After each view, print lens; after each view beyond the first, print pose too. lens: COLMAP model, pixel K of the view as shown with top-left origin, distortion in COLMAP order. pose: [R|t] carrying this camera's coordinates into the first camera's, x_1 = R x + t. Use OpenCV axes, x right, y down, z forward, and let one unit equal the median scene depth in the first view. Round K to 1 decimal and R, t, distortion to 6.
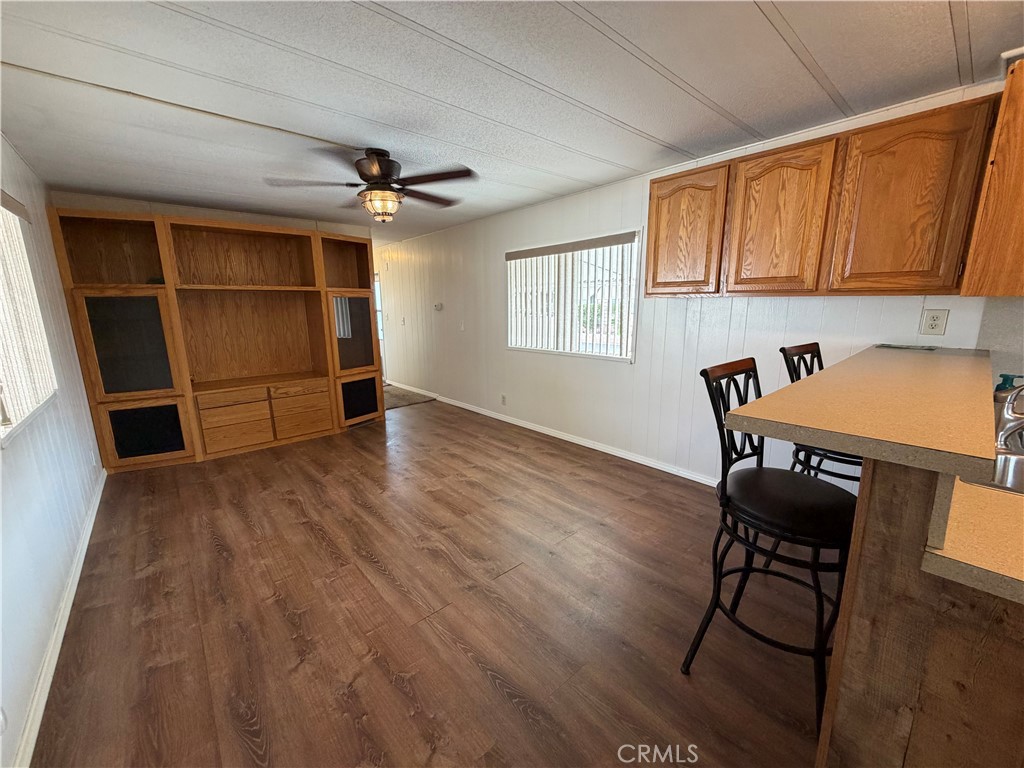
lens RADIAL K [[406.1, 0, 510.2], [0, 406.1, 384.5], [0, 0, 1]] dist [0.000412, 0.000214]
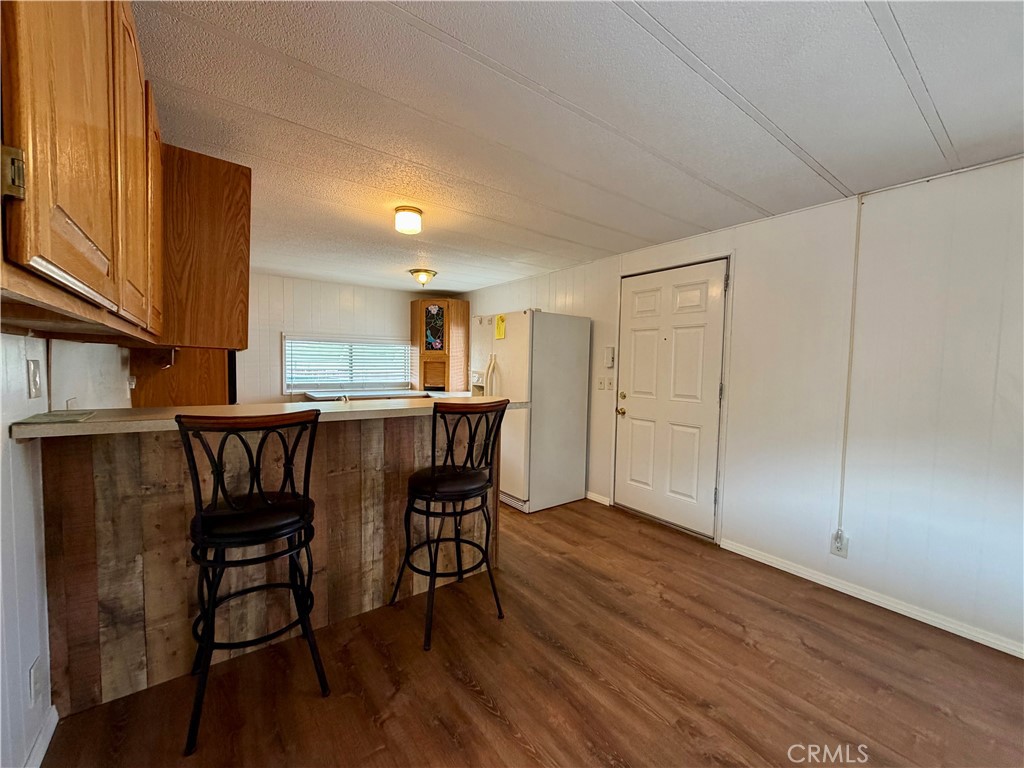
lens RADIAL K [[406.1, 0, 509.0], [0, 406.1, 387.3], [0, 0, 1]] dist [0.000412, 0.000214]
pose [[-0.997118, -0.010415, 0.075152, 0.208452], [0.008708, 0.968279, 0.249720, -0.273860], [-0.075369, 0.249654, -0.965397, 1.449494]]
